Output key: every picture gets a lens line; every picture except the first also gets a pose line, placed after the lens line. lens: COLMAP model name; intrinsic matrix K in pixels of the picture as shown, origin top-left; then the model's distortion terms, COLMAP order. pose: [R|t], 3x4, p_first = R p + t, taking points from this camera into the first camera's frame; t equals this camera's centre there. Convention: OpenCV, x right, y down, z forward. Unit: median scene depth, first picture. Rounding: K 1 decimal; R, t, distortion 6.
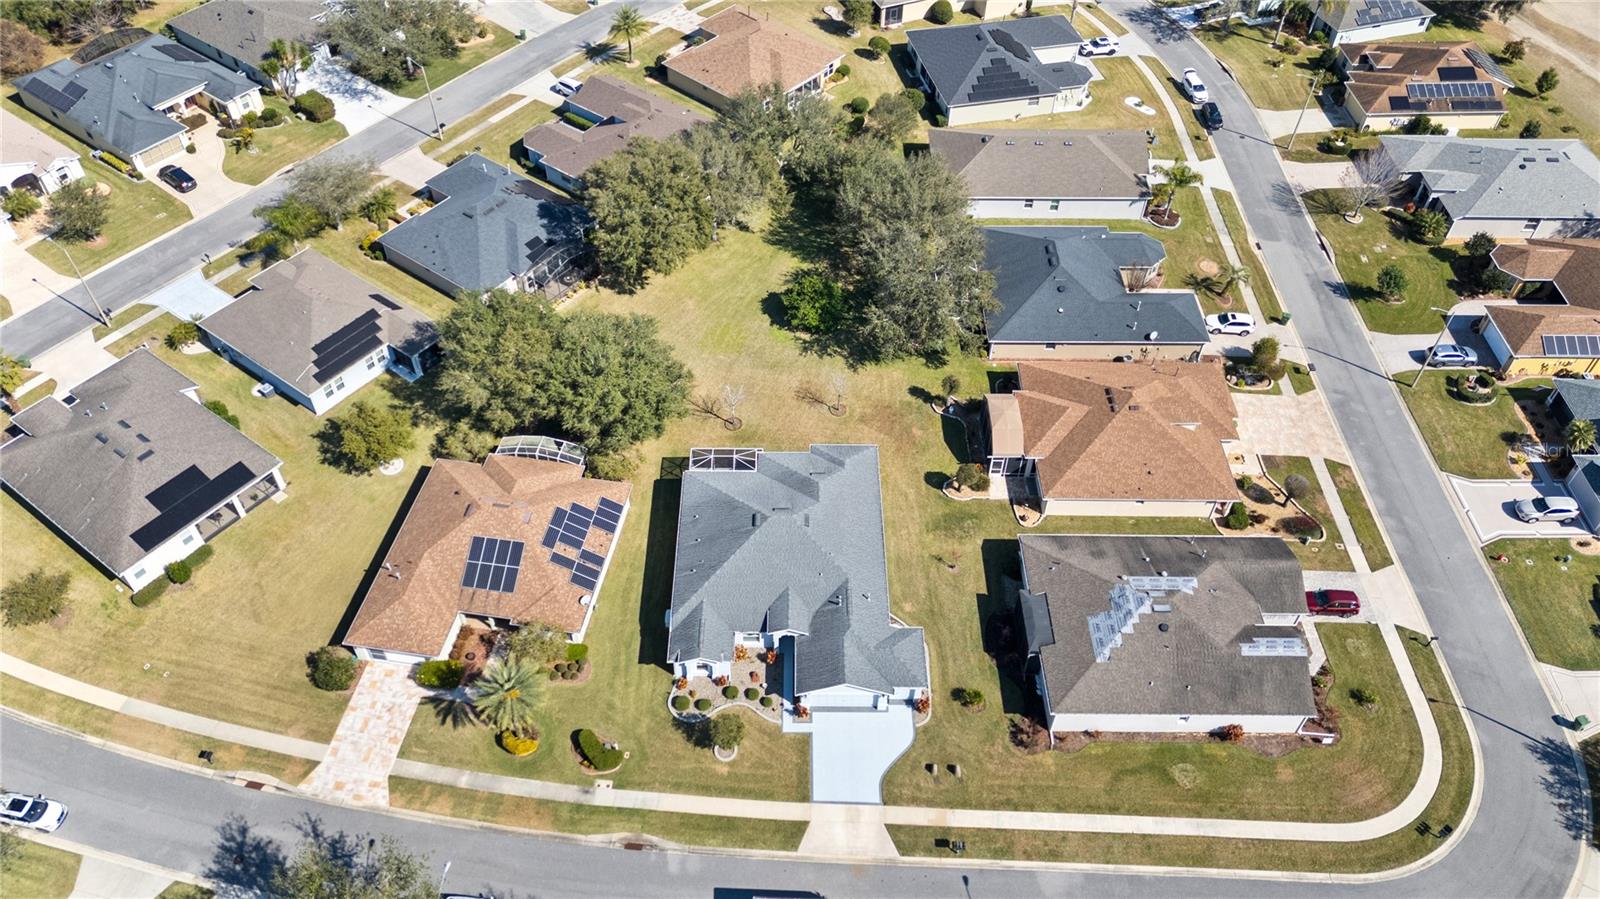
lens RADIAL K [[1170.0, 0, 801.5], [0, 1170.0, 455.3], [0, 0, 1]] dist [0.073122, -0.077738]
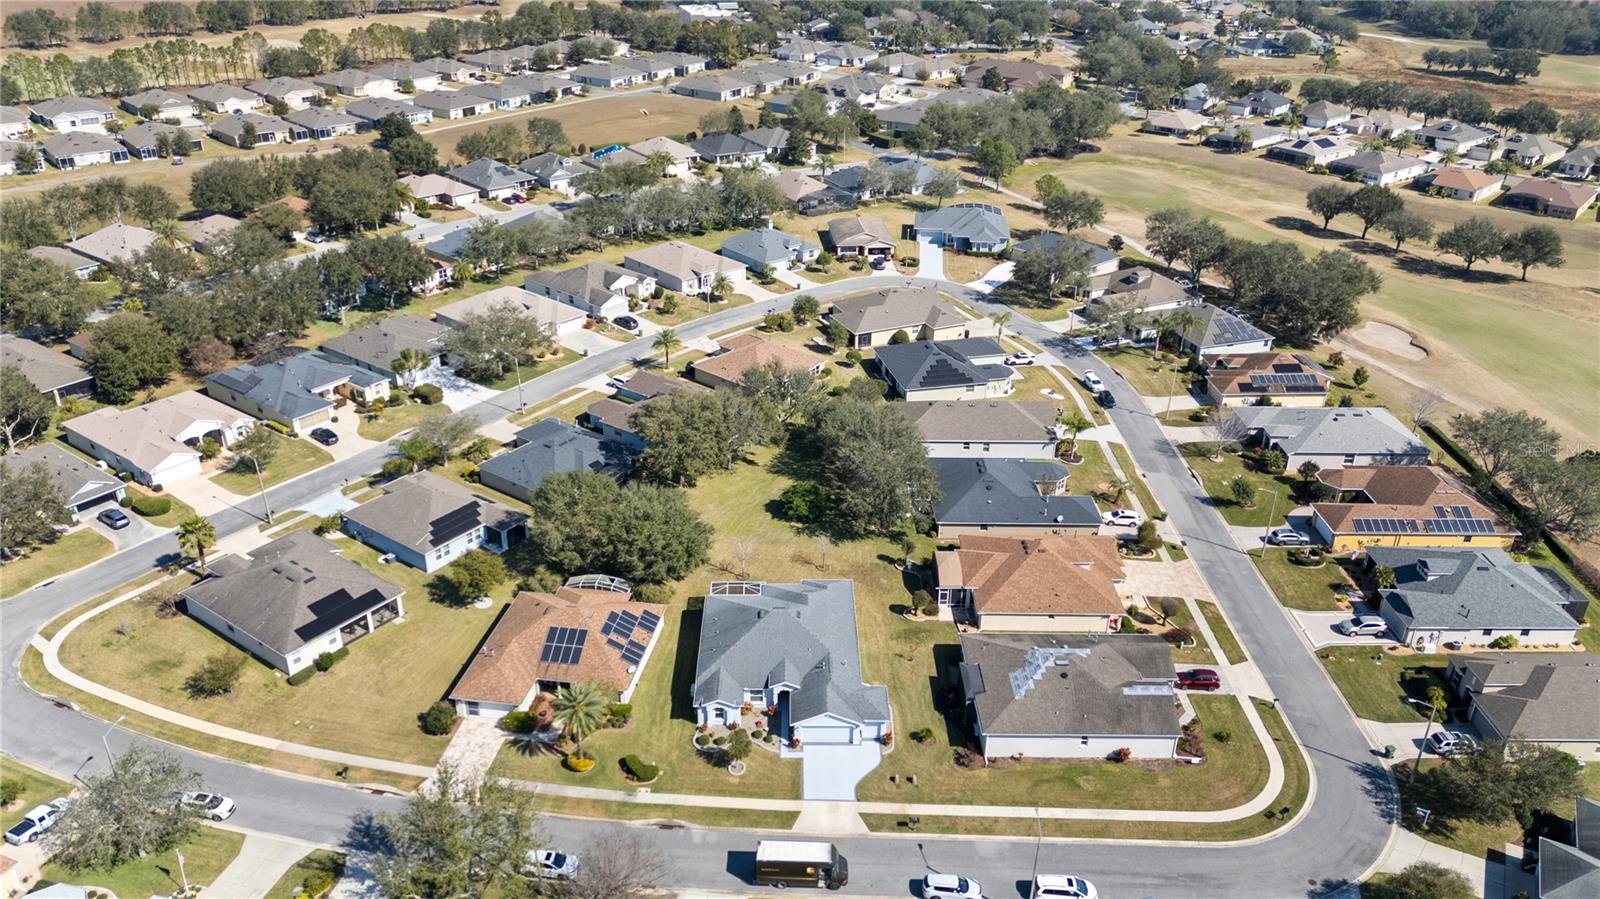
lens RADIAL K [[1170.0, 0, 801.5], [0, 1170.0, 455.3], [0, 0, 1]] dist [0.073122, -0.077738]
pose [[0.999975, -0.006940, 0.001042, 0.007811], [0.006871, 0.937949, -0.346705, 0.352979], [0.001429, 0.346703, 0.937974, -0.325681]]
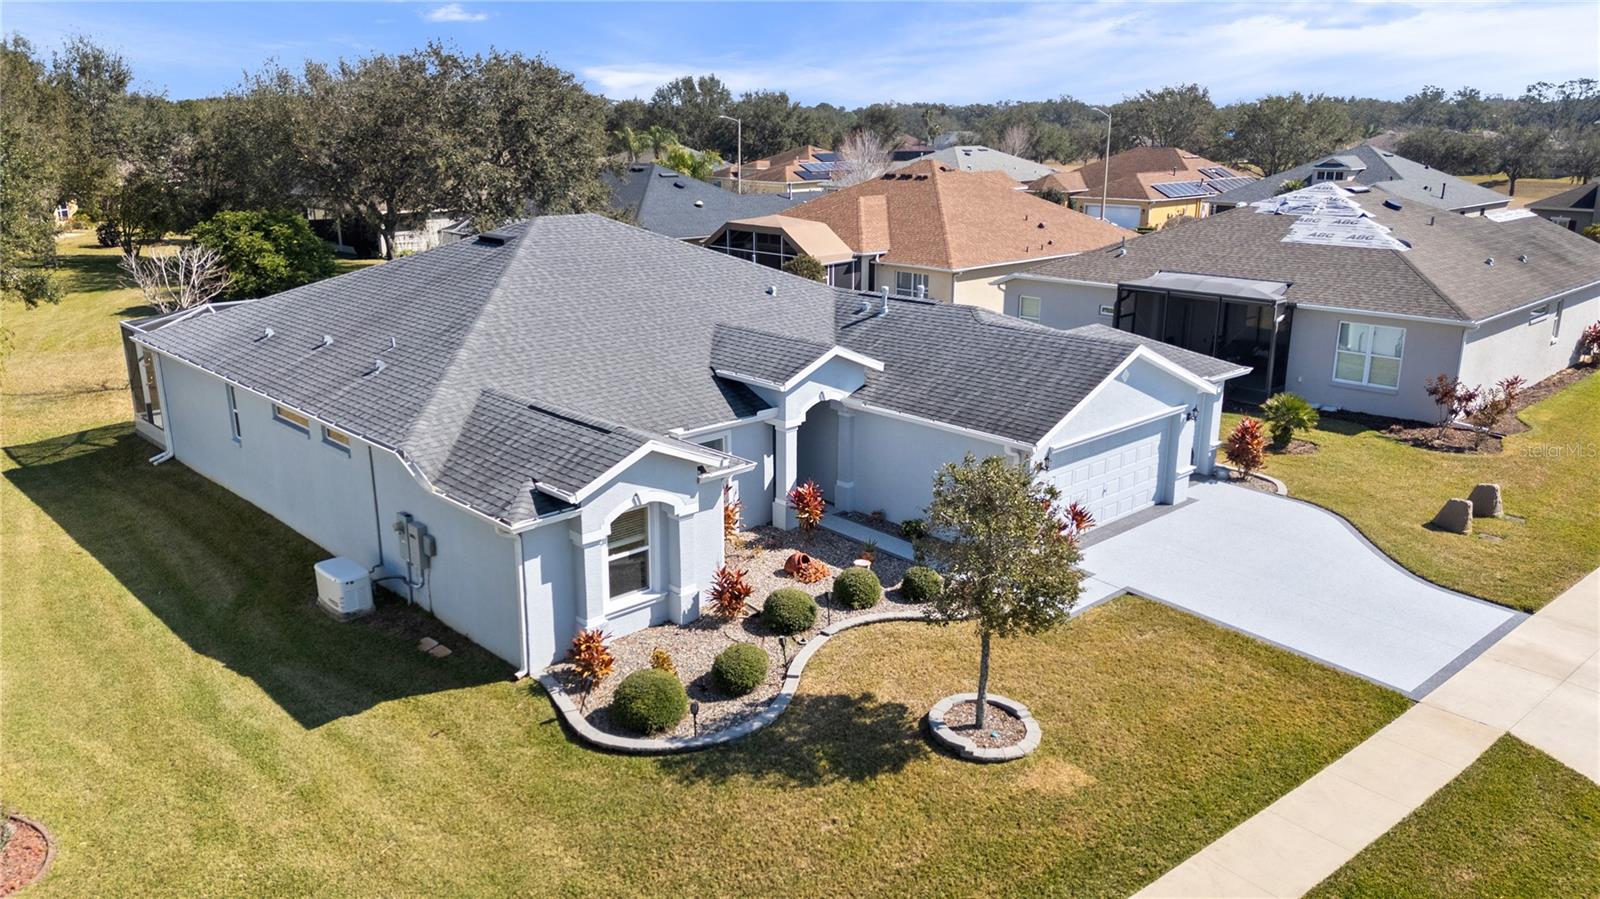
lens RADIAL K [[1170.0, 0, 801.5], [0, 1170.0, 455.3], [0, 0, 1]] dist [0.073122, -0.077738]
pose [[0.725859, -0.204633, 0.656699, -0.198187], [0.516402, 0.792791, -0.323746, 0.245619], [-0.454376, 0.574115, 0.681127, 0.790512]]
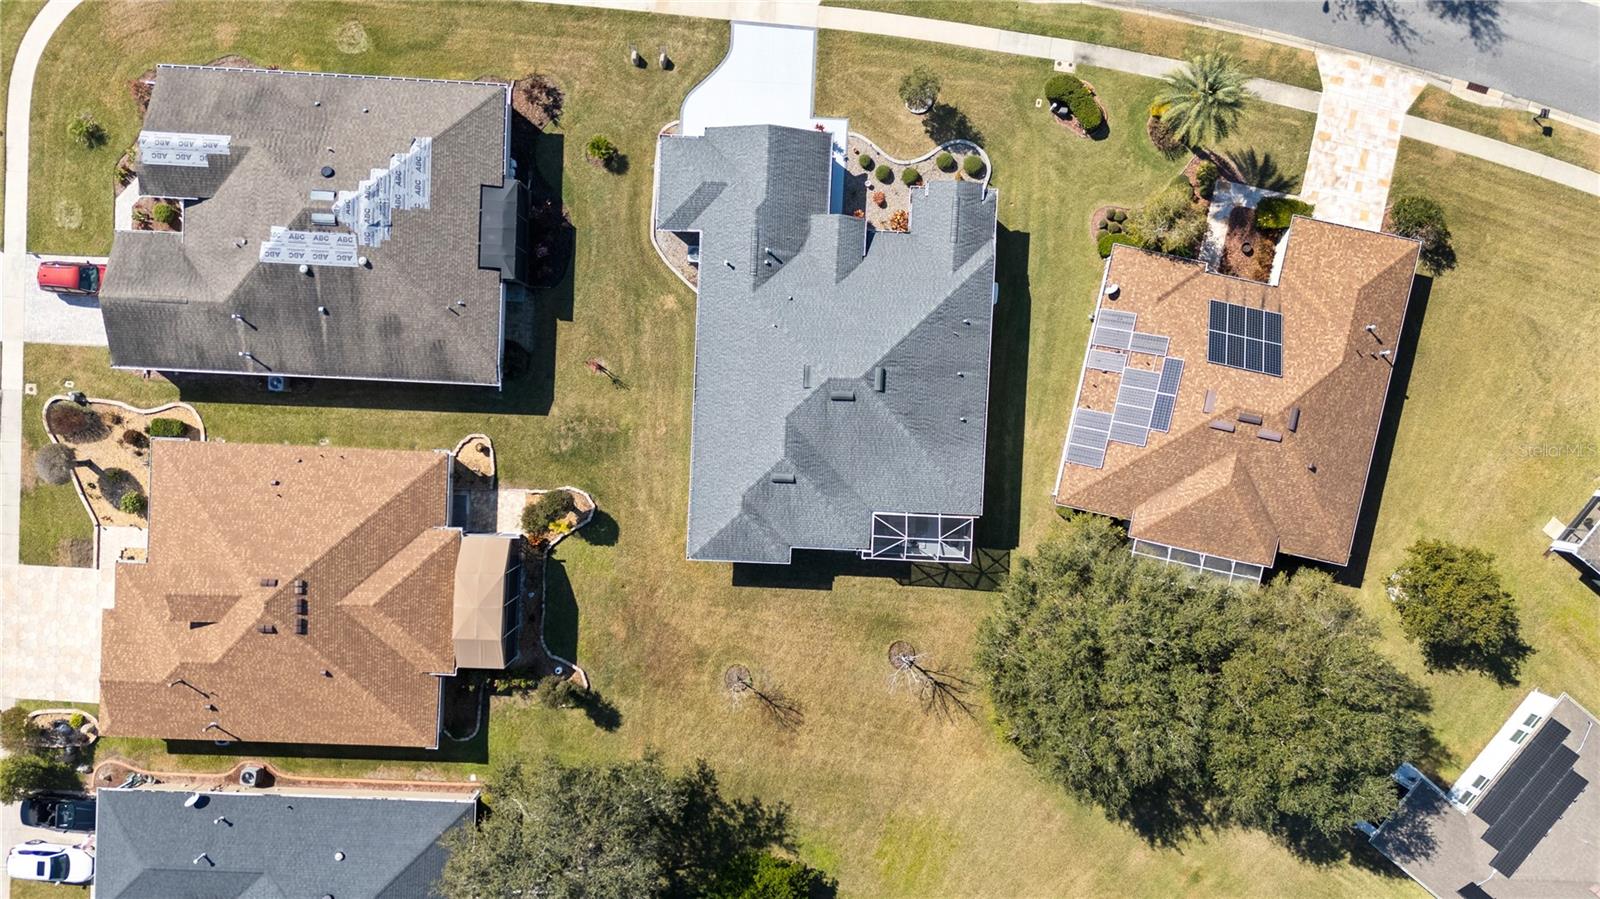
lens RADIAL K [[1172.7, 0, 799.3], [0, 1172.7, 440.2], [0, 0, 1]] dist [0.070873, -0.079278]
pose [[-0.998170, -0.050123, -0.033840, 0.030917], [0.015618, -0.754209, 0.656449, -0.430306], [-0.058426, 0.654719, 0.753611, 0.509366]]
